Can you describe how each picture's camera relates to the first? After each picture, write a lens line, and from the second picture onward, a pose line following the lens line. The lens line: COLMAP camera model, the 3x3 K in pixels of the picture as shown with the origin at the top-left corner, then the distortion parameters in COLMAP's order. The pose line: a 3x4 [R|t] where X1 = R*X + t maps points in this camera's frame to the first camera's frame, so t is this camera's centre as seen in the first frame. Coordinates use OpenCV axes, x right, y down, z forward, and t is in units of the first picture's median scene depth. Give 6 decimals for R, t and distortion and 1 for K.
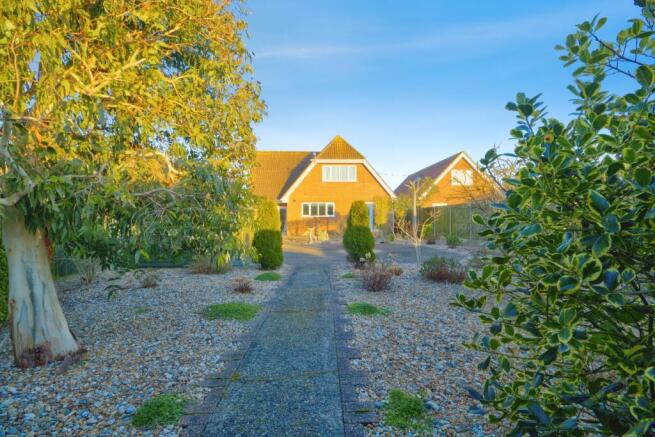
lens RADIAL K [[305.5, 0, 327.9], [0, 305.5, 219.0], [0, 0, 1]] dist [-0.010107, -0.000305]
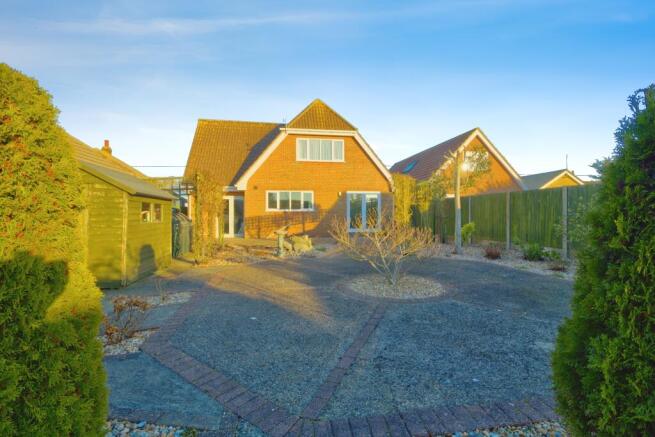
lens RADIAL K [[305.5, 0, 327.0], [0, 305.5, 219.8], [0, 0, 1]] dist [-0.010107, -0.000305]
pose [[0.994442, 0.000048, 0.105283, -0.021247], [-0.001631, 0.999887, 0.014952, 0.001659], [-0.105271, -0.015041, 0.994330, 0.294422]]
